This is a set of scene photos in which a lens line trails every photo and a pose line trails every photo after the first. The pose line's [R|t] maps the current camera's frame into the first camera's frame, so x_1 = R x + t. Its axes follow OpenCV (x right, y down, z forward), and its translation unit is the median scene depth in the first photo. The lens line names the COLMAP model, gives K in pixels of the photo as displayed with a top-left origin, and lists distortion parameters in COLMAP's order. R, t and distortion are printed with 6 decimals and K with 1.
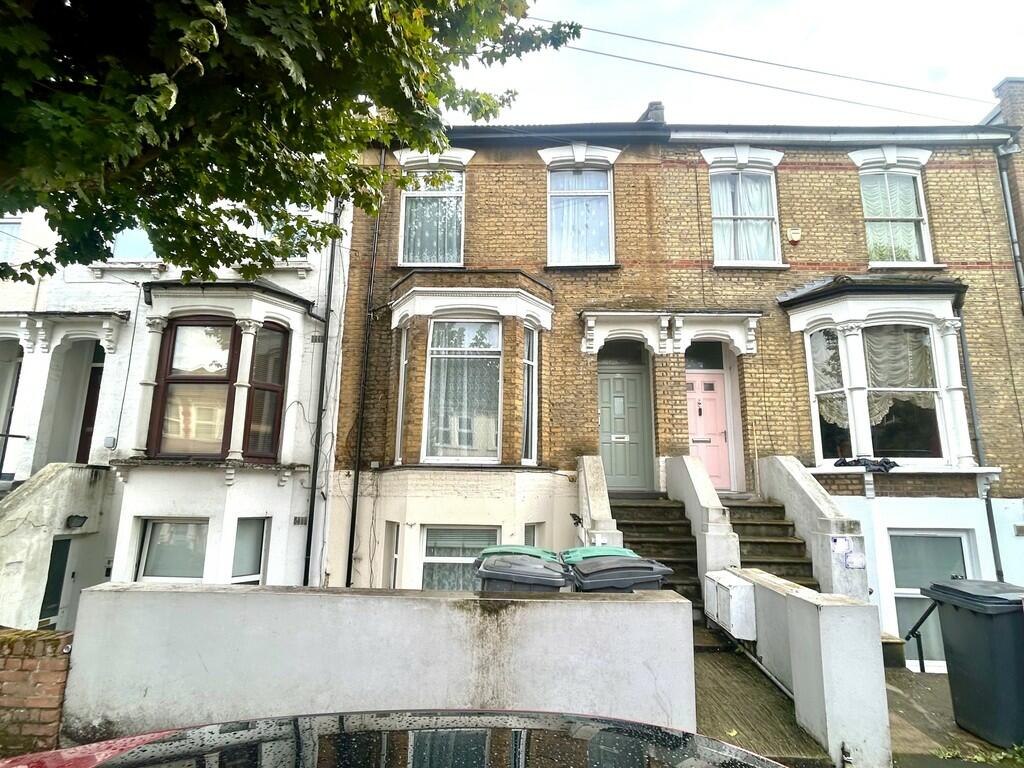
lens RADIAL K [[522.9, 0, 516.2], [0, 522.9, 389.2], [0, 0, 1]] dist [-0.005258, 0.004386]
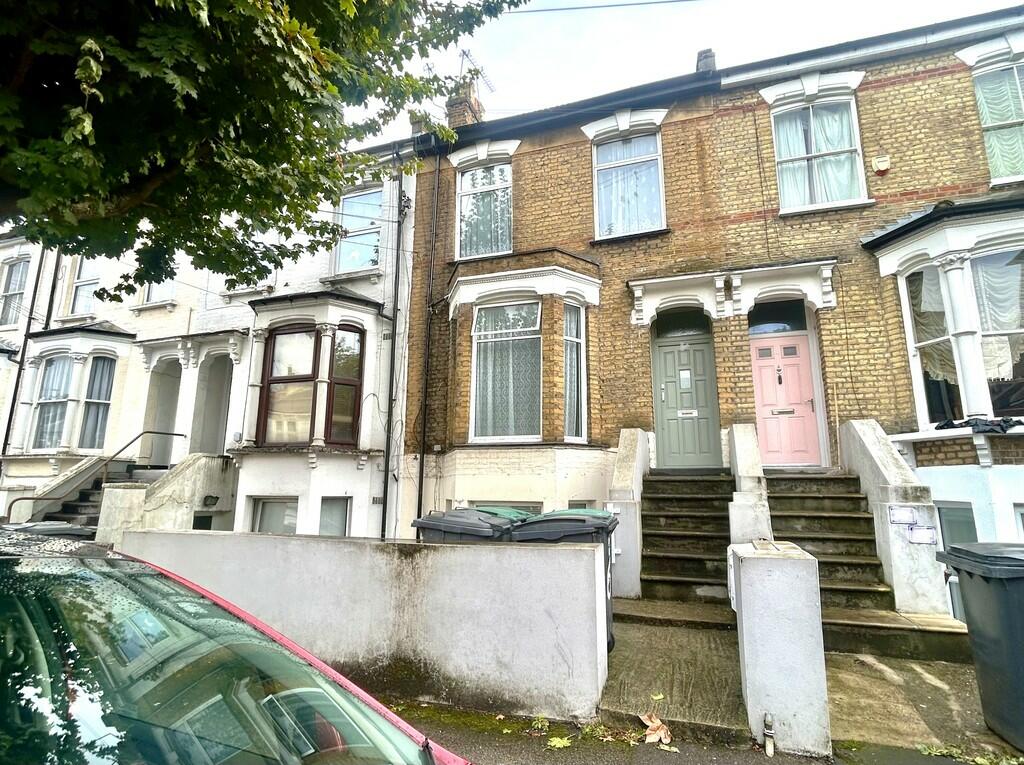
lens RADIAL K [[522.9, 0, 517.6], [0, 522.9, 384.7], [0, 0, 1]] dist [-0.005258, 0.004386]
pose [[0.957601, -0.065330, -0.280593, 0.200102], [0.061705, 0.997858, -0.021745, 0.050374], [0.281412, 0.003509, 0.959581, 0.022643]]
